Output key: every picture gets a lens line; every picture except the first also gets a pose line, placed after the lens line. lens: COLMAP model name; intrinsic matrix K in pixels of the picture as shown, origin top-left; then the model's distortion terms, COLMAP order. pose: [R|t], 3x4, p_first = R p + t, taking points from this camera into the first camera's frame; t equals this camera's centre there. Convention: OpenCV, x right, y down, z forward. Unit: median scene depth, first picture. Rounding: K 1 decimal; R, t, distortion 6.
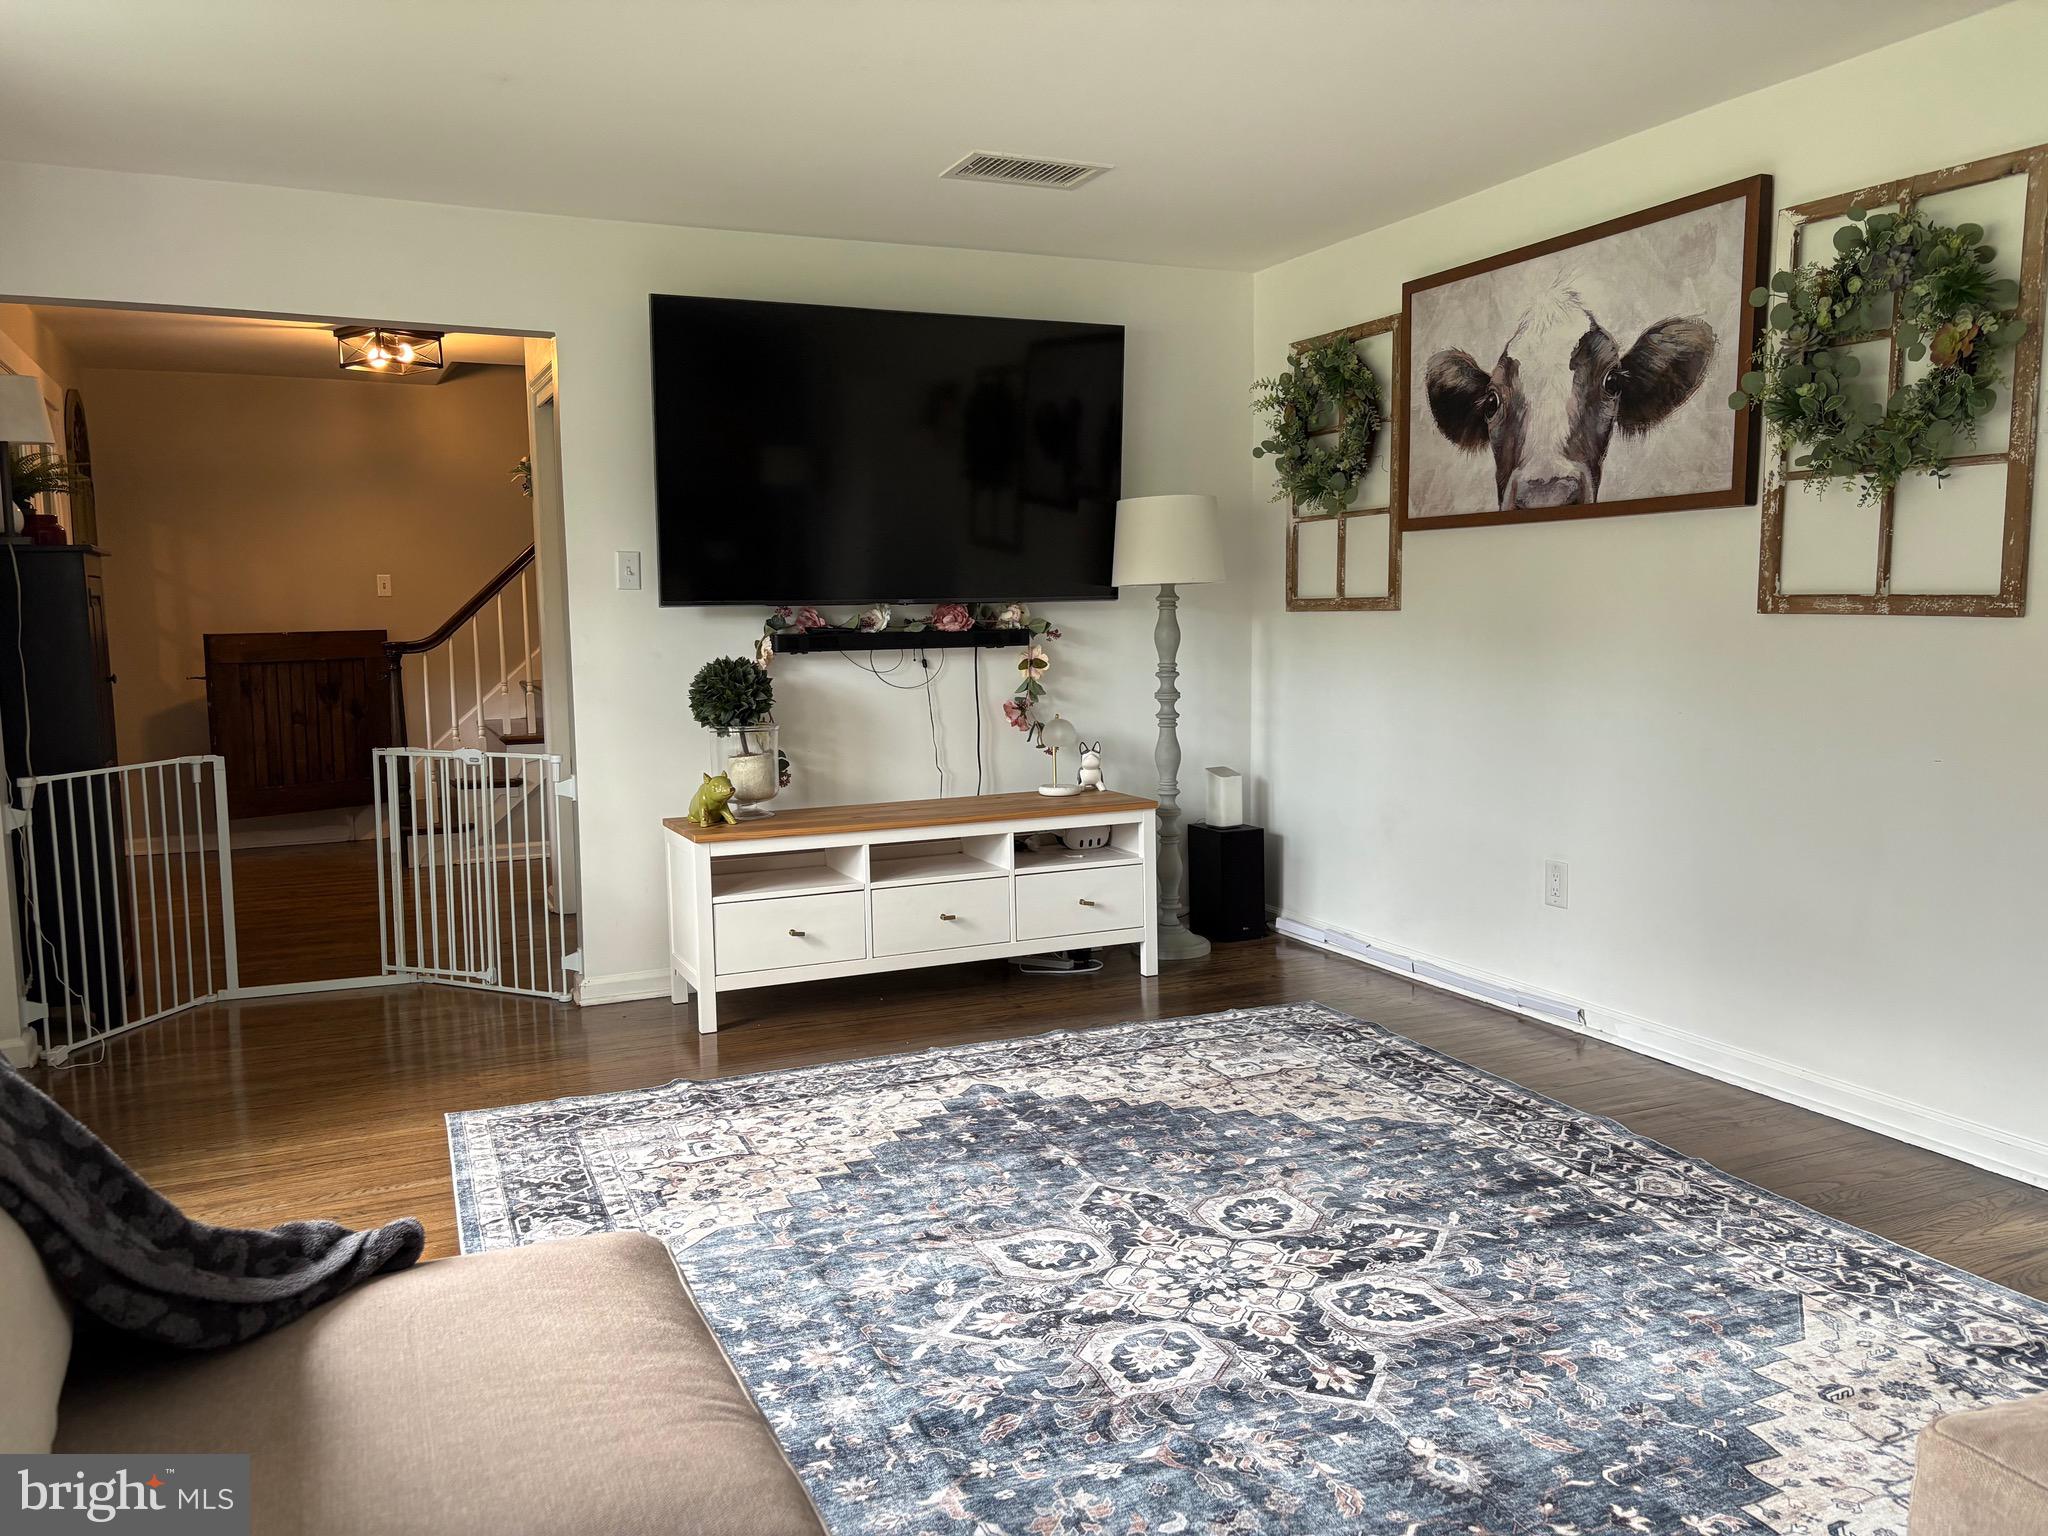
lens RADIAL K [[1534.0, 0, 1007.8], [0, 1534.0, 767.1], [0, 0, 1]] dist [0.045129, -0.051171]
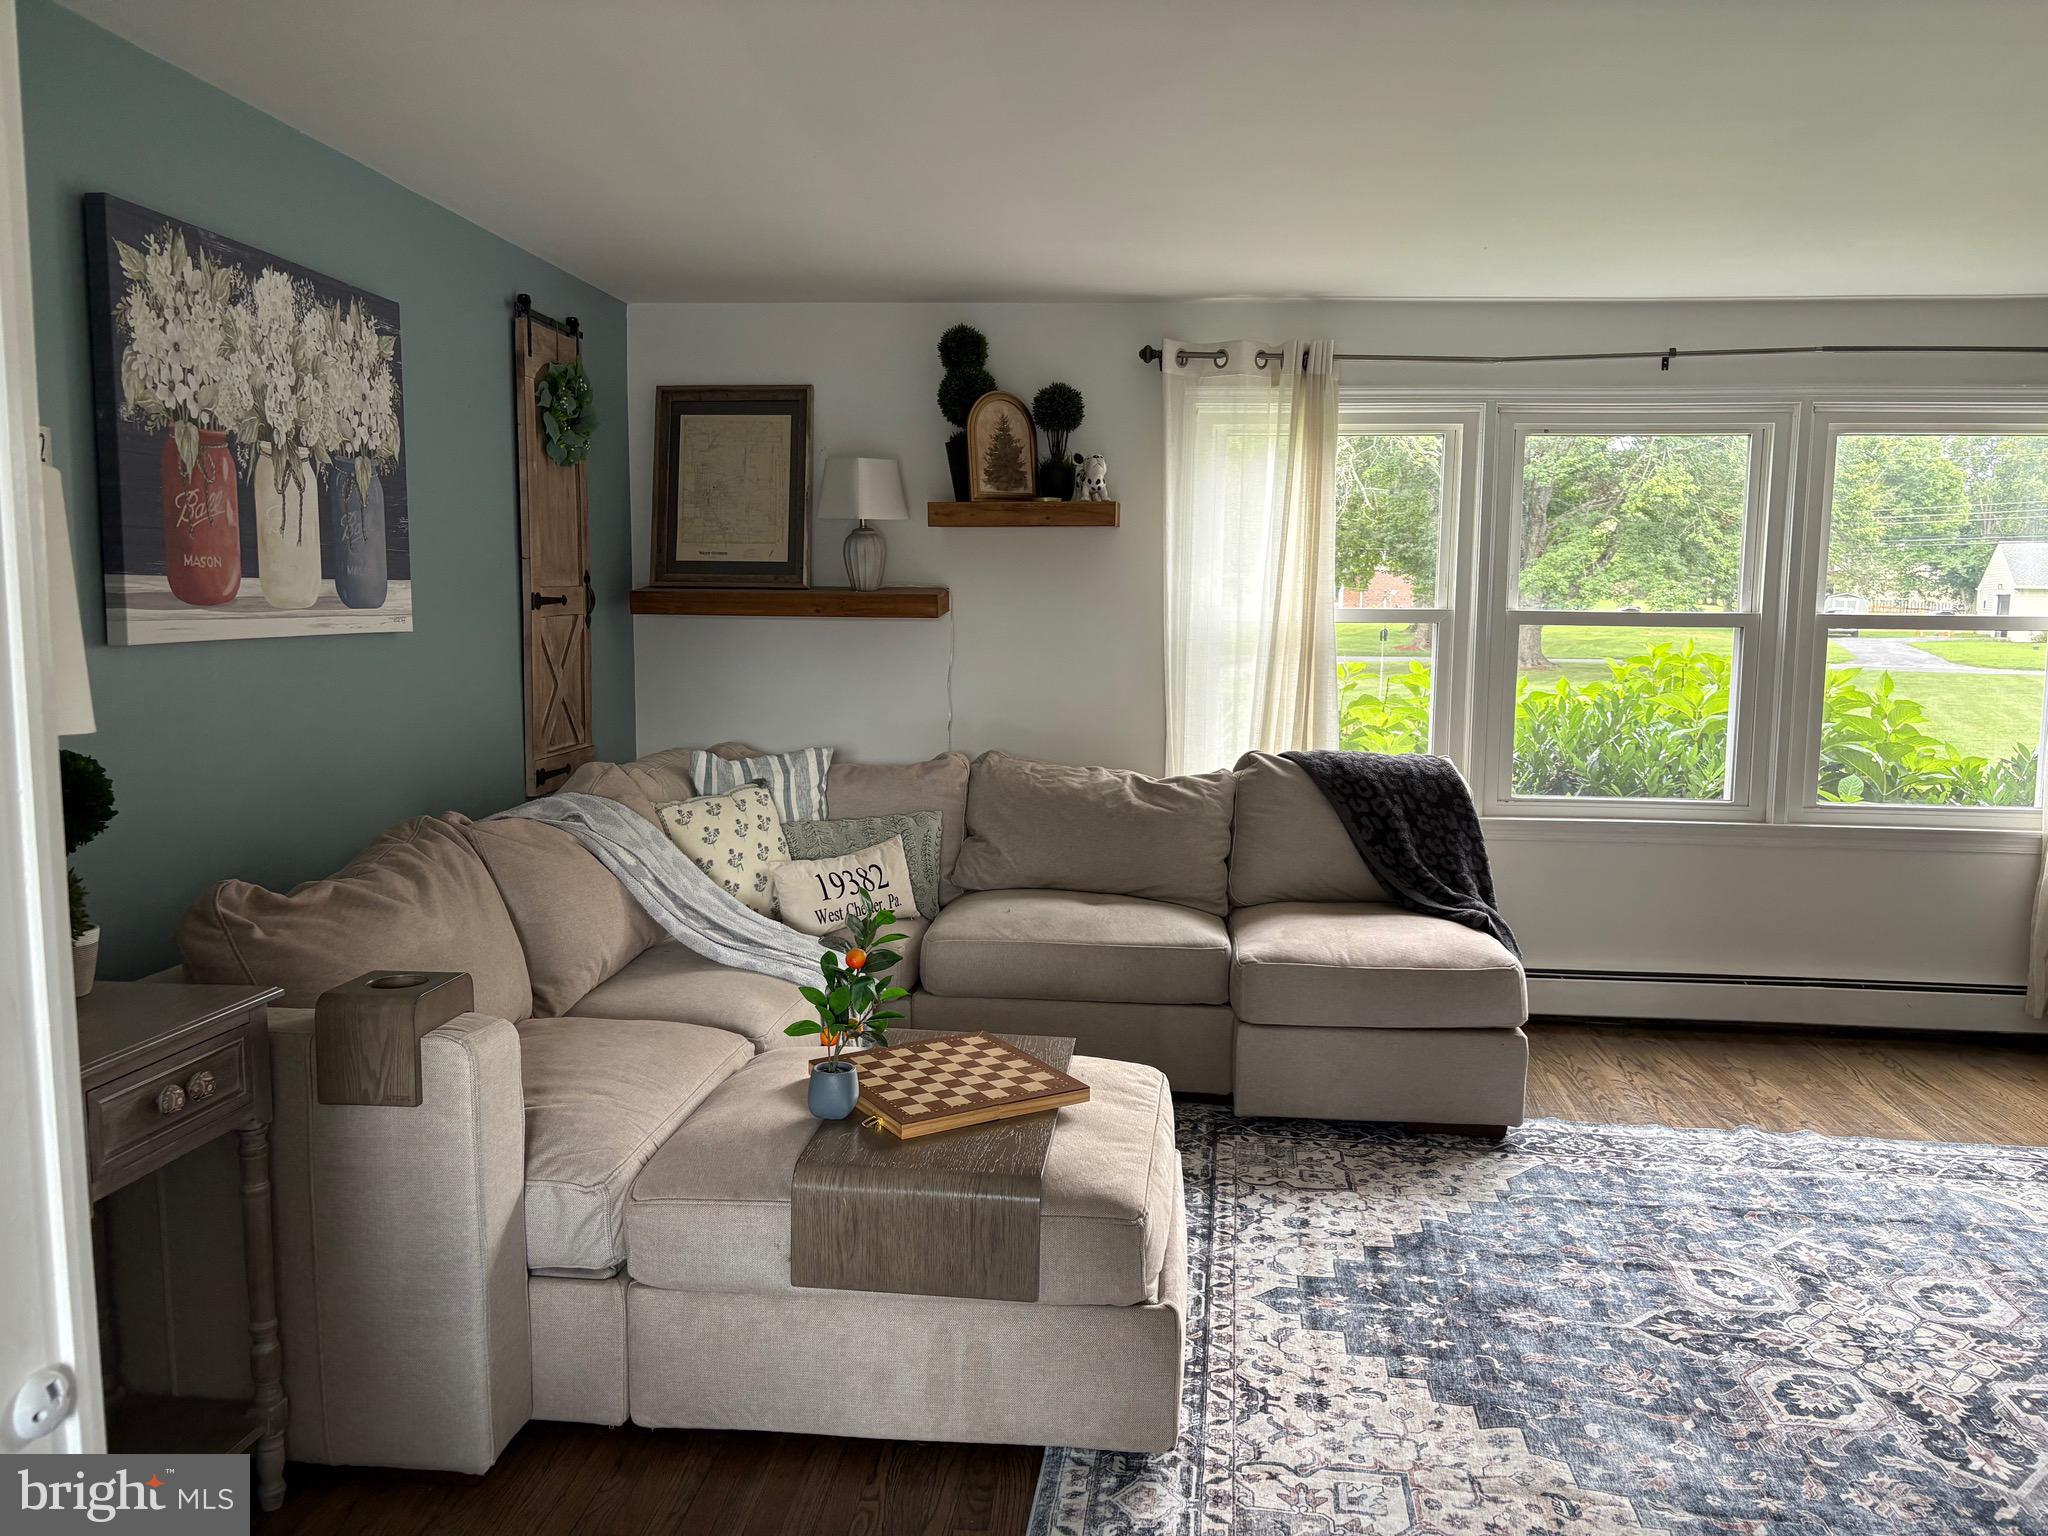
lens RADIAL K [[1550.4, 0, 1028.9], [0, 1550.4, 778.1], [0, 0, 1]] dist [0.066760, -0.088287]
pose [[-0.493050, 0.109117, -0.863131, 1.060443], [-0.098056, 0.978812, 0.179754, -0.151210], [0.864458, 0.173263, -0.471903, 0.750999]]
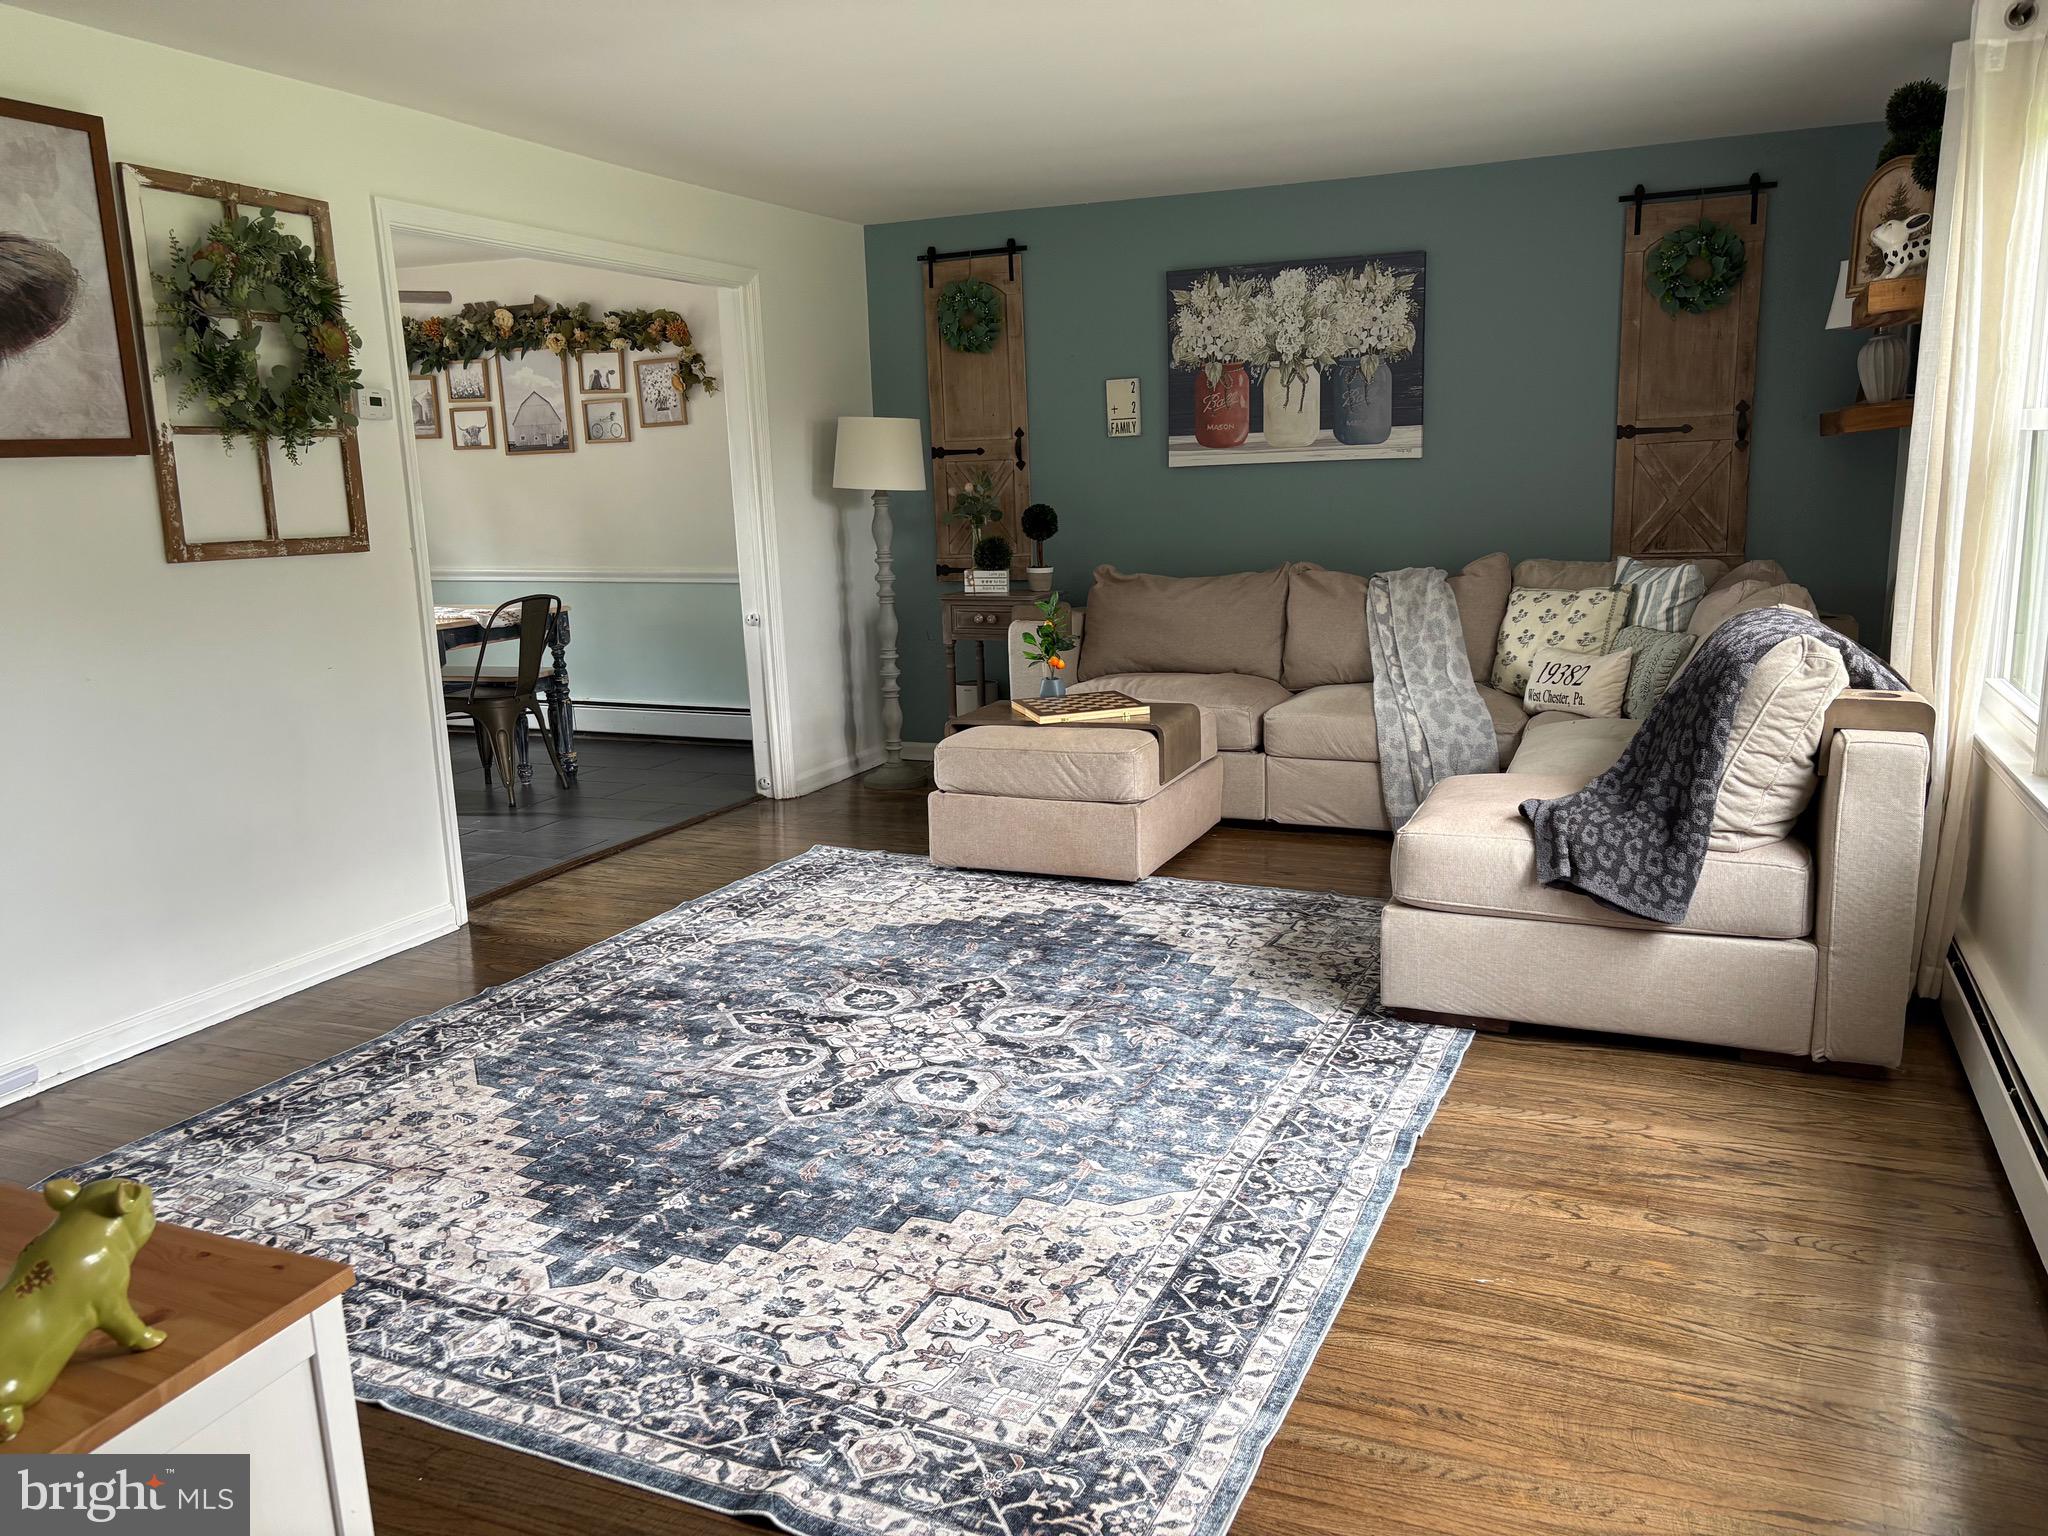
lens RADIAL K [[1550.4, 0, 1028.9], [0, 1550.4, 778.1], [0, 0, 1]] dist [0.066760, -0.088287]
pose [[-0.677284, -0.114810, 0.726708, -0.717368], [0.119036, 0.957635, 0.262234, -0.180753], [-0.726028, 0.264111, -0.634924, 1.383930]]
